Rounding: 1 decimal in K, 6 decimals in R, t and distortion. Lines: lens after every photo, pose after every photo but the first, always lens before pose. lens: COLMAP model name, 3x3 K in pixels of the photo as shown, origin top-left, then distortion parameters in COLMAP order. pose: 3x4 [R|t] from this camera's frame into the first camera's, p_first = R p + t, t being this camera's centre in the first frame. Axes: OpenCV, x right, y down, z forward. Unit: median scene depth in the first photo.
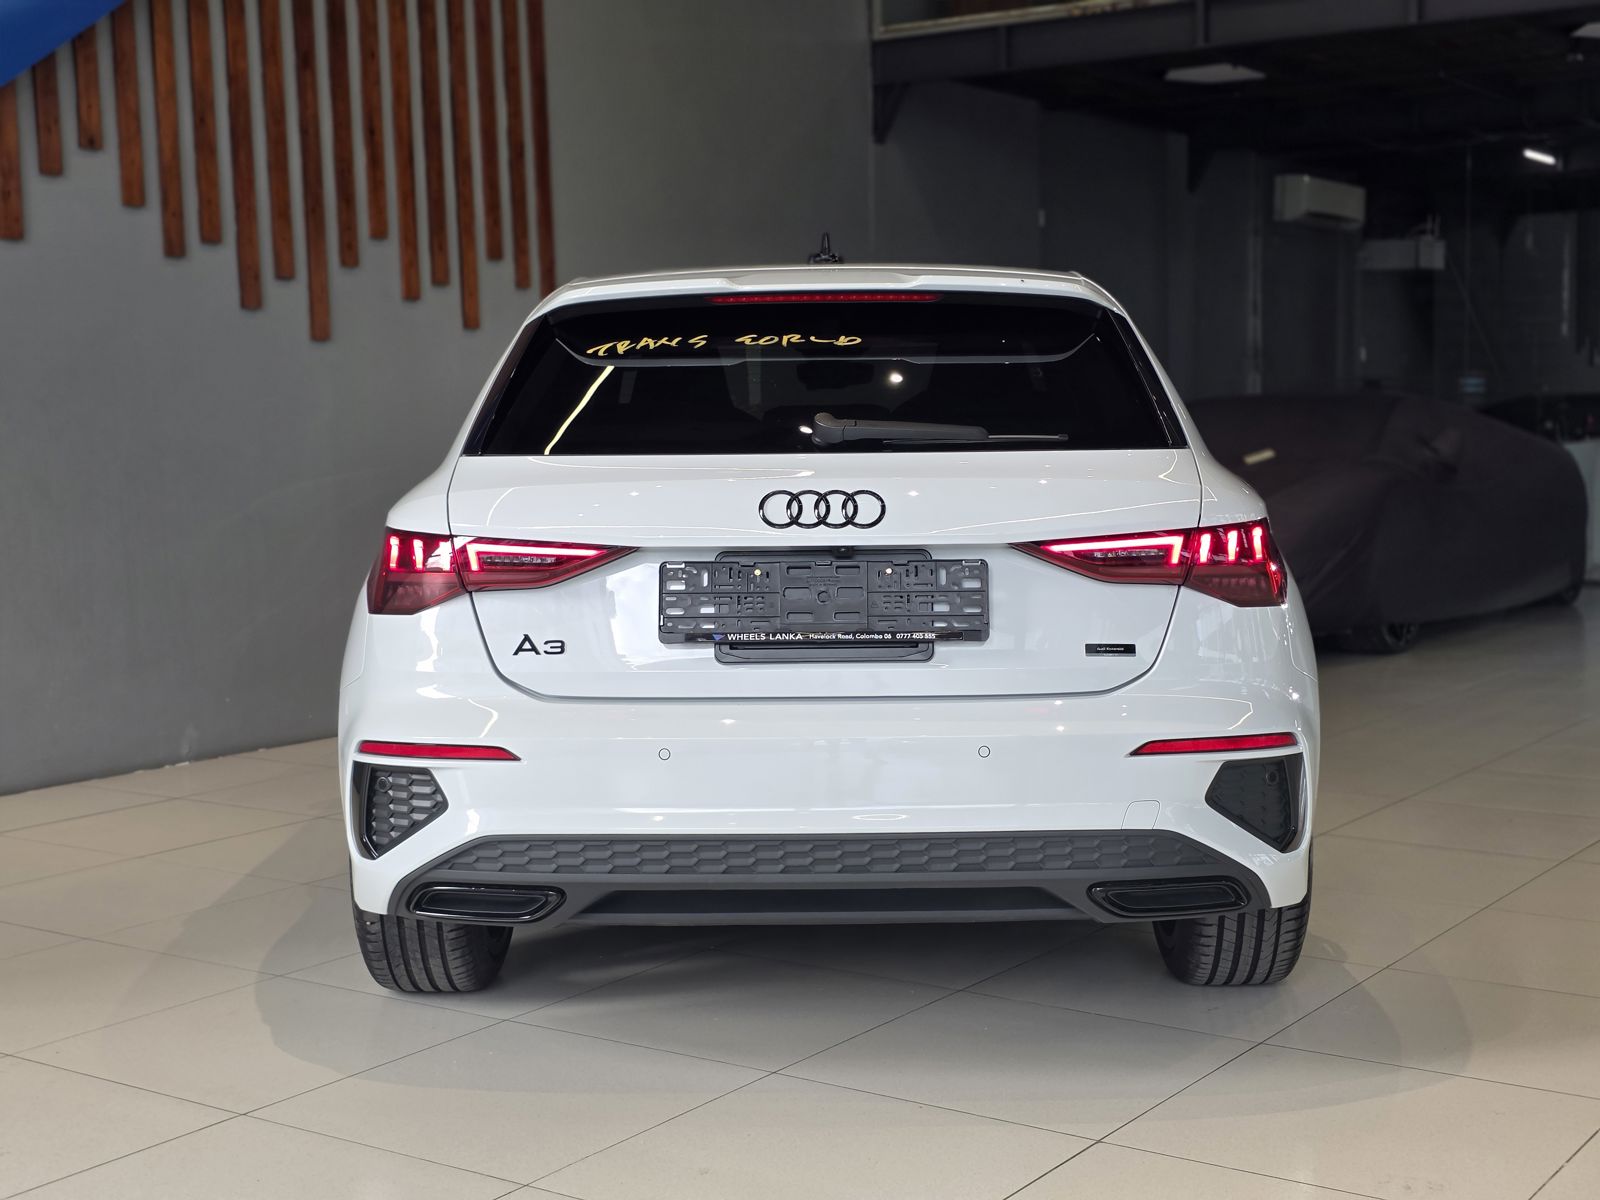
lens RADIAL K [[2176.1, 0, 823.9], [0, 2176.1, 581.0], [0, 0, 1]] dist [0.083955, 0.000000]
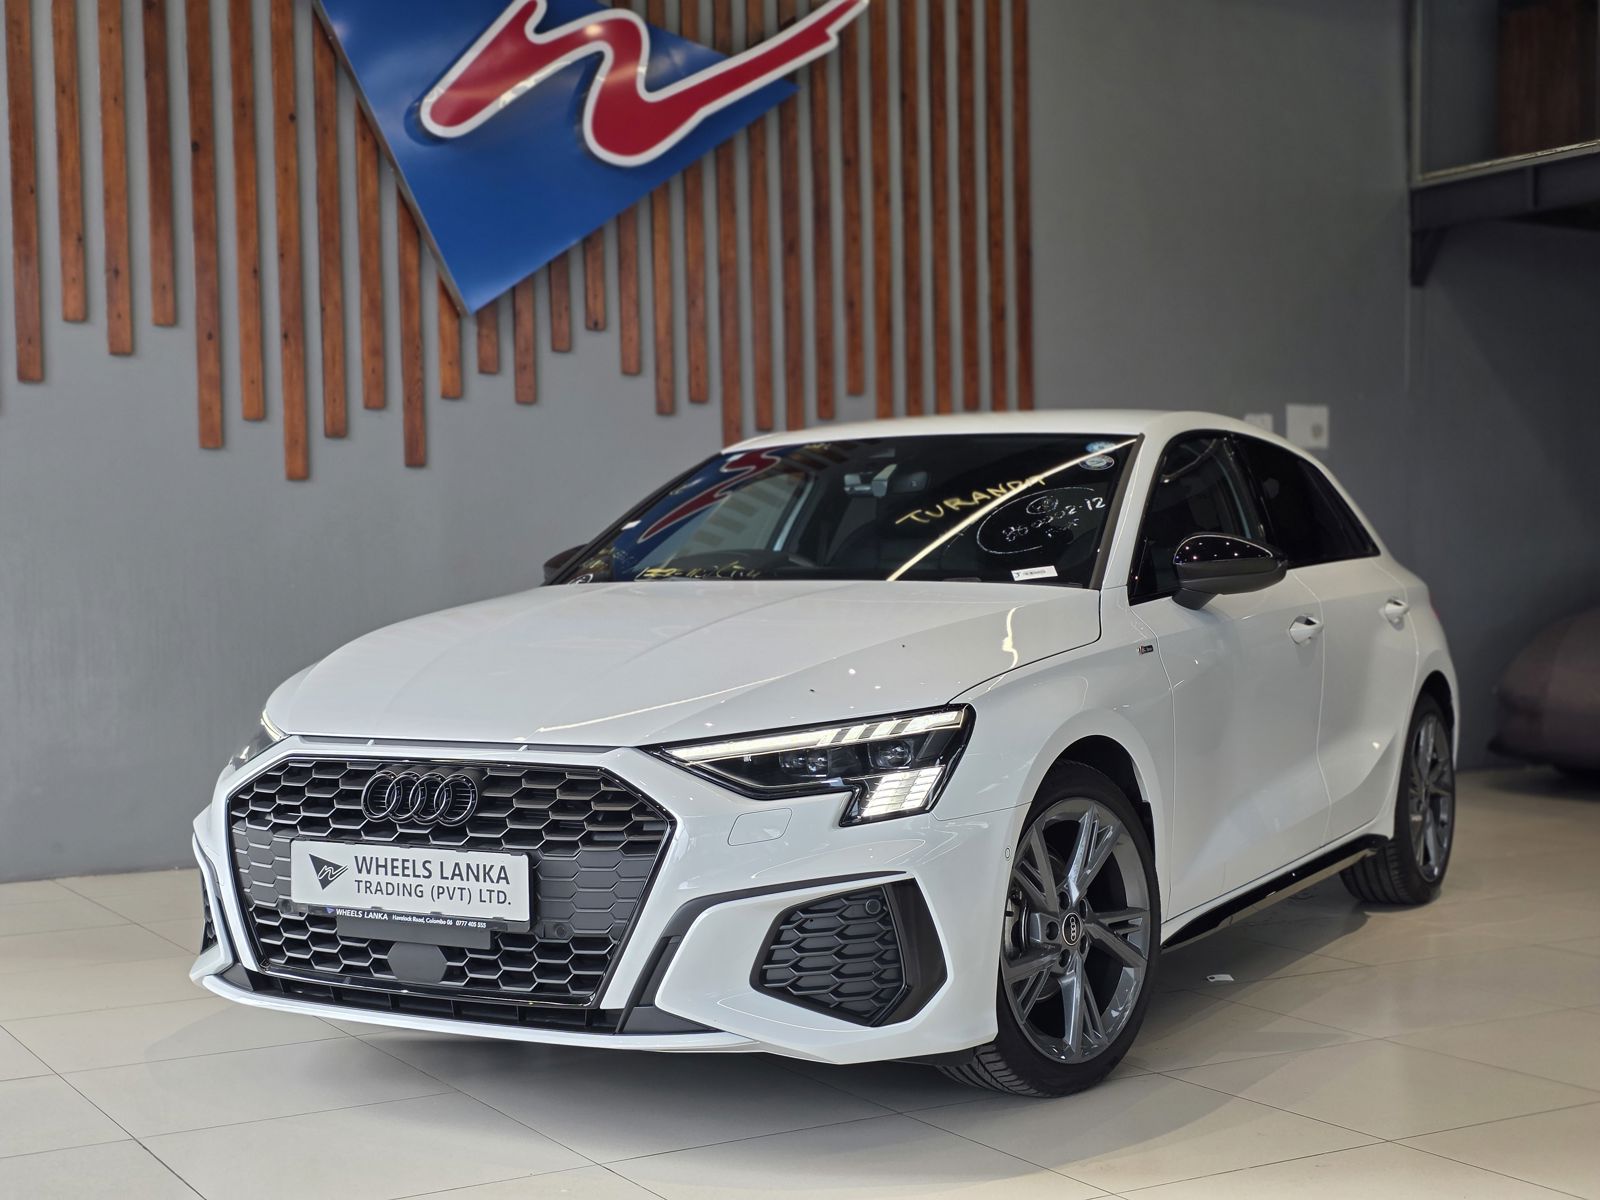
lens RADIAL K [[2176.1, 0, 808.8], [0, 2176.1, 613.6], [0, 0, 1]] dist [0.083955, 0.000000]
pose [[0.914706, 0.012868, -0.403915, 0.270578], [-0.035952, 0.998121, -0.049617, 0.020436], [0.402517, 0.059907, 0.913450, -0.068578]]
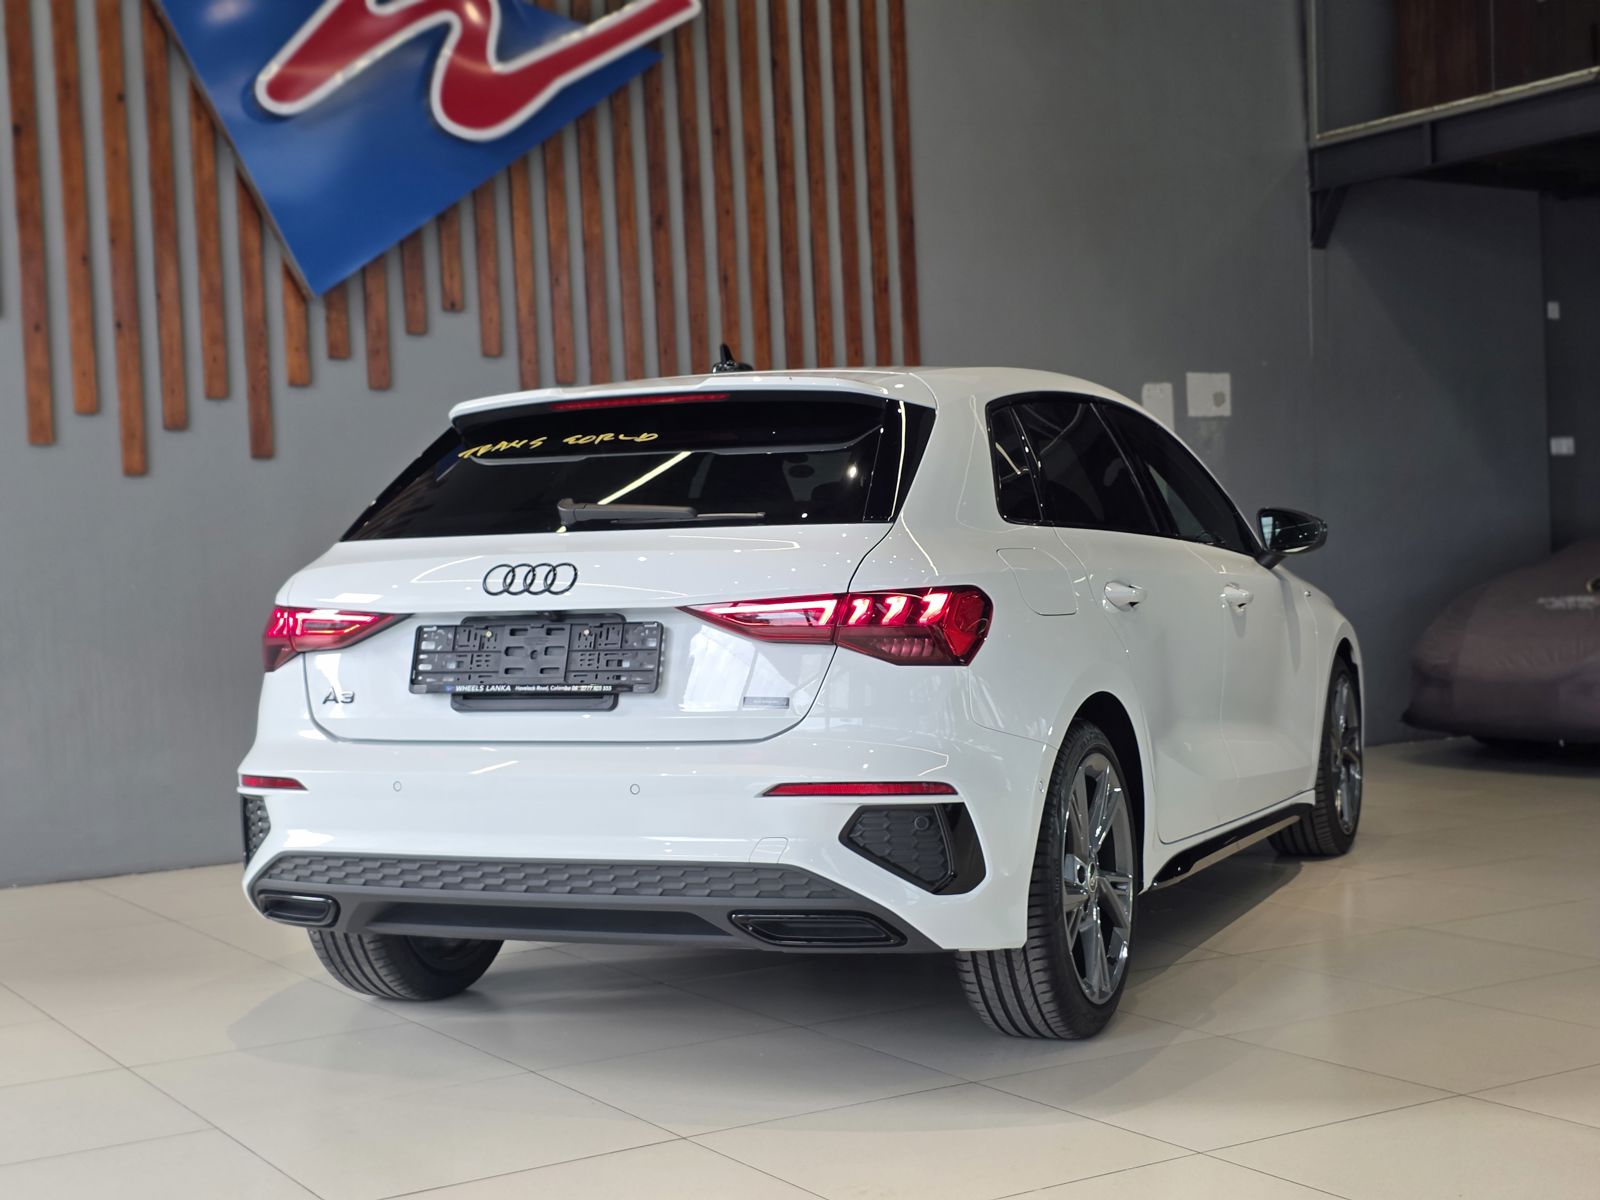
lens RADIAL K [[2176.1, 0, 802.0], [0, 2176.1, 591.1], [0, 0, 1]] dist [0.083955, 0.000000]
pose [[0.918194, -0.013841, -0.395889, 0.301561], [-0.008057, 0.998530, -0.053598, 0.017554], [0.396049, 0.052403, 0.916733, -0.007676]]
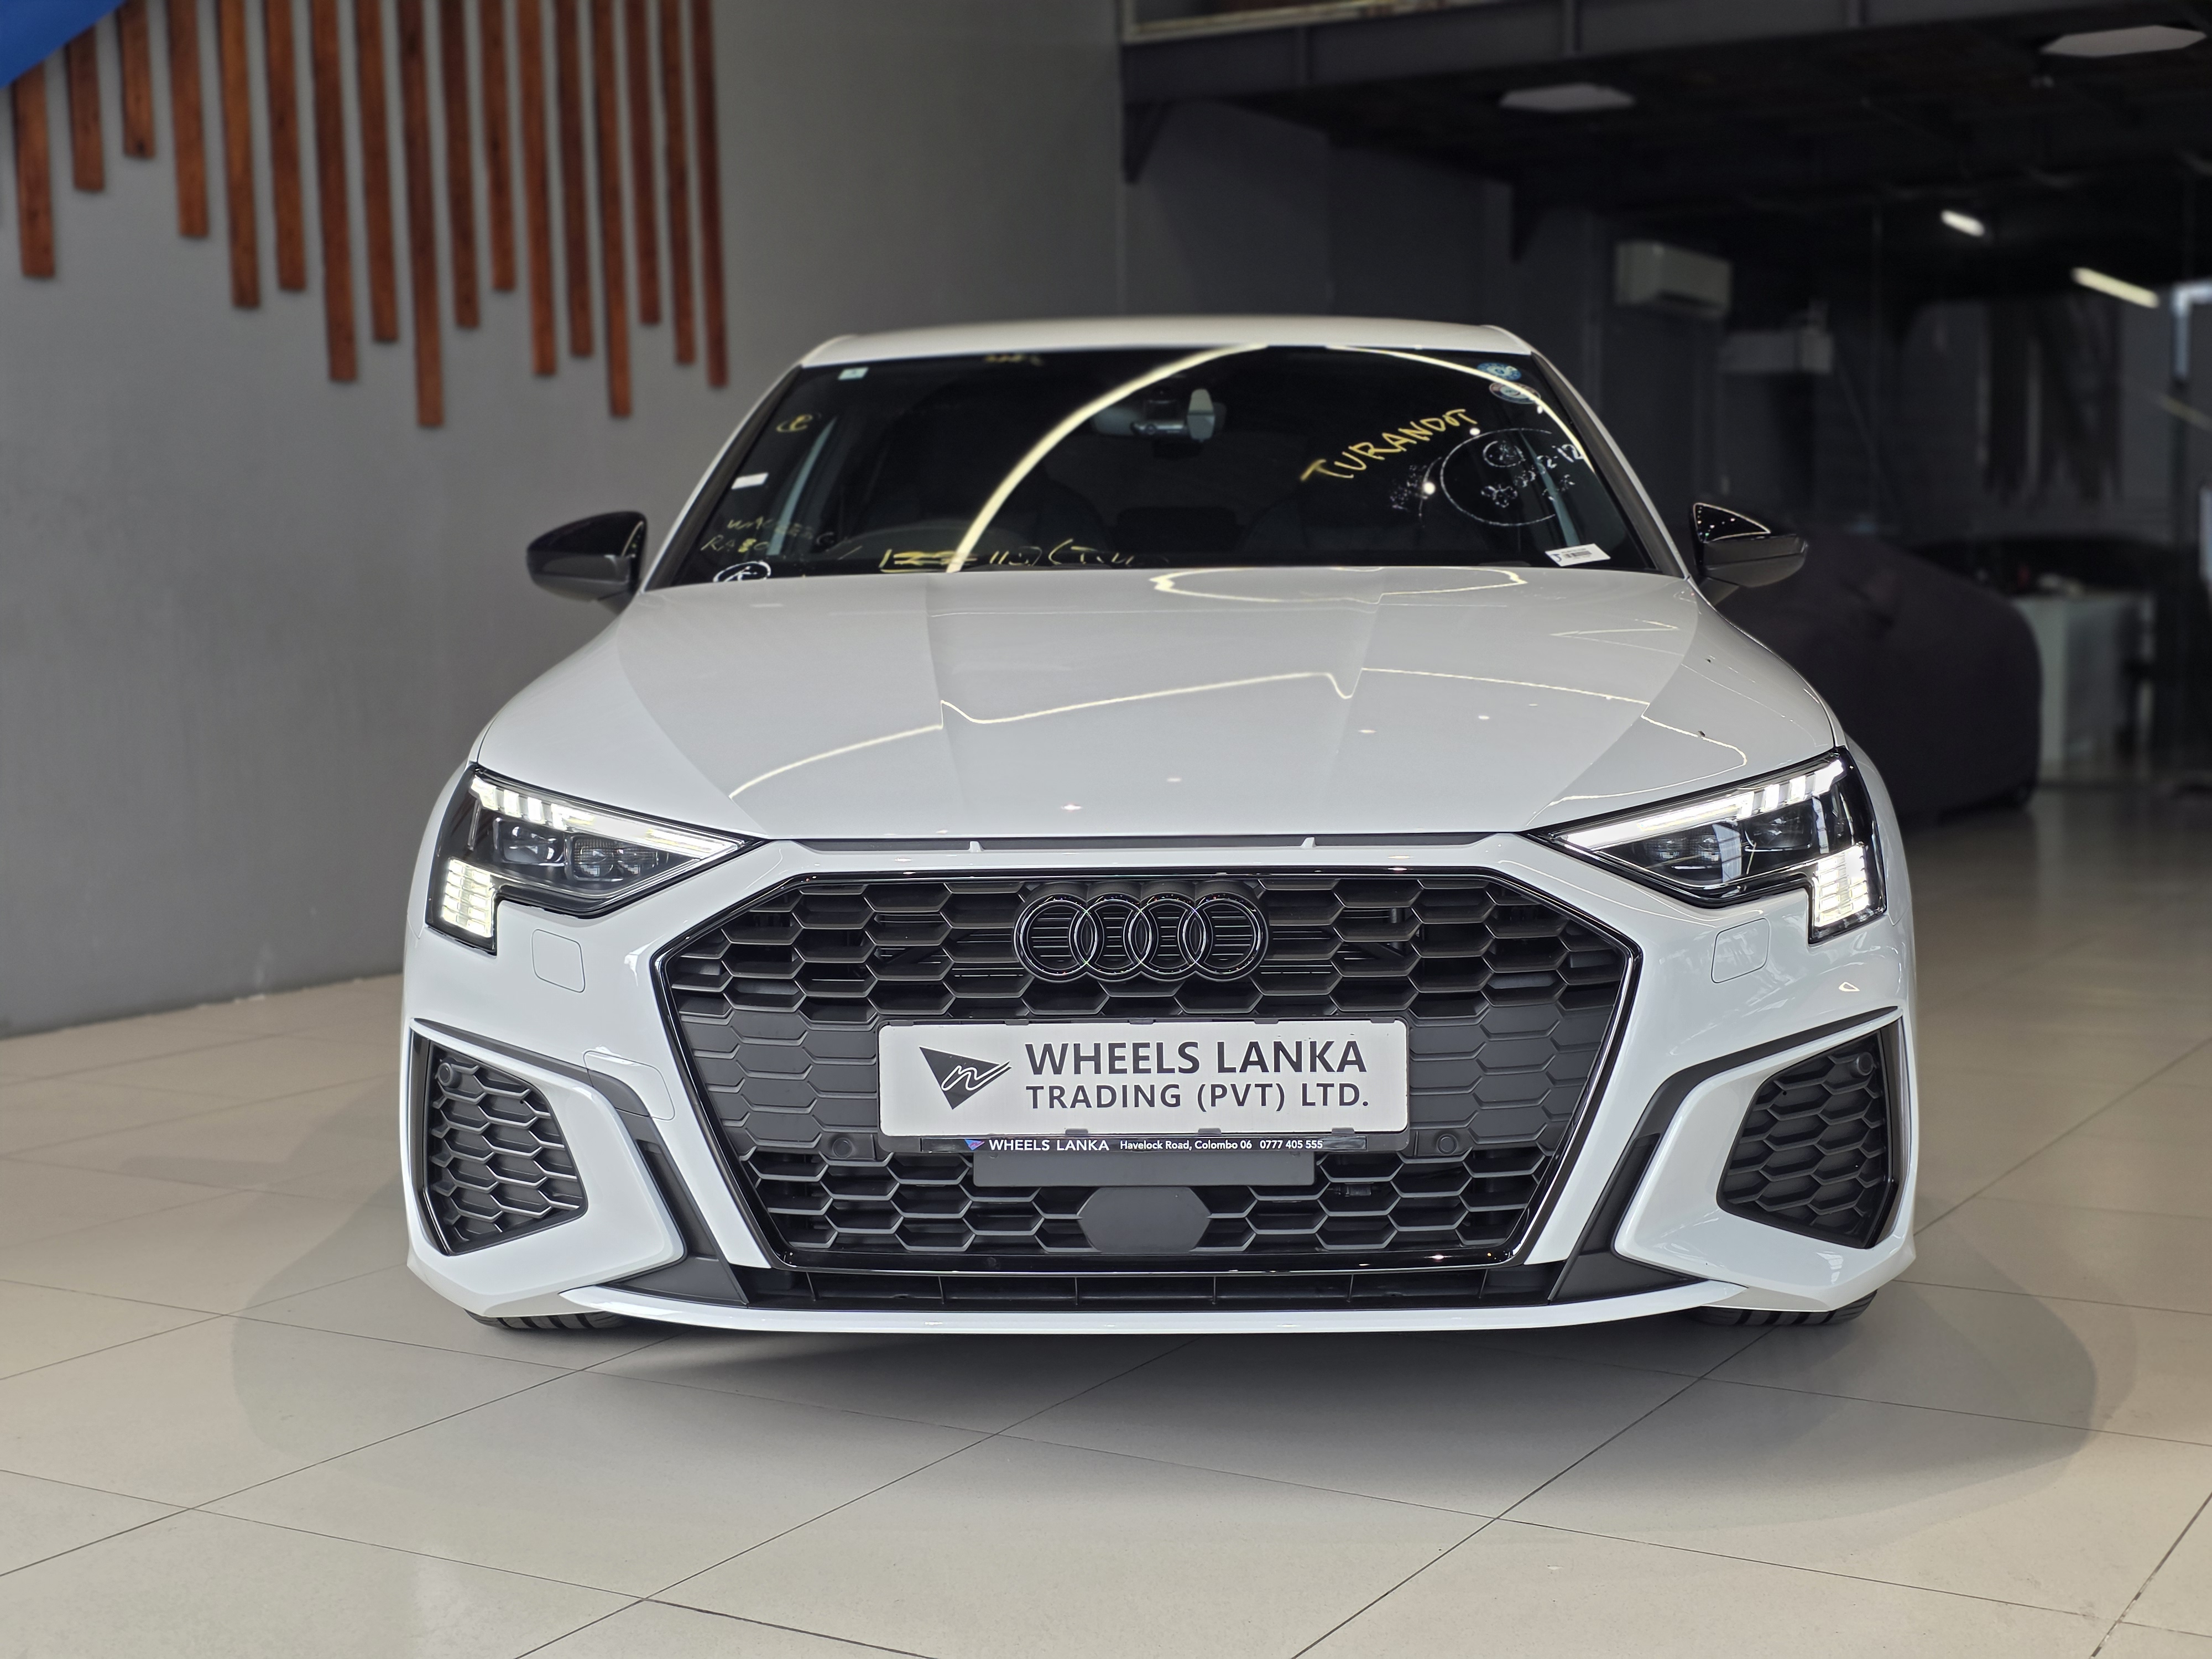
lens RADIAL K [[3008.5, 0, 1128.7], [0, 3008.5, 818.4], [0, 0, 1]] dist [0.083955, 0.000000]
pose [[0.997271, -0.002952, 0.073774, -0.077014], [0.003111, 0.999993, -0.002043, 0.026969], [-0.073768, 0.002267, 0.997273, -0.036265]]
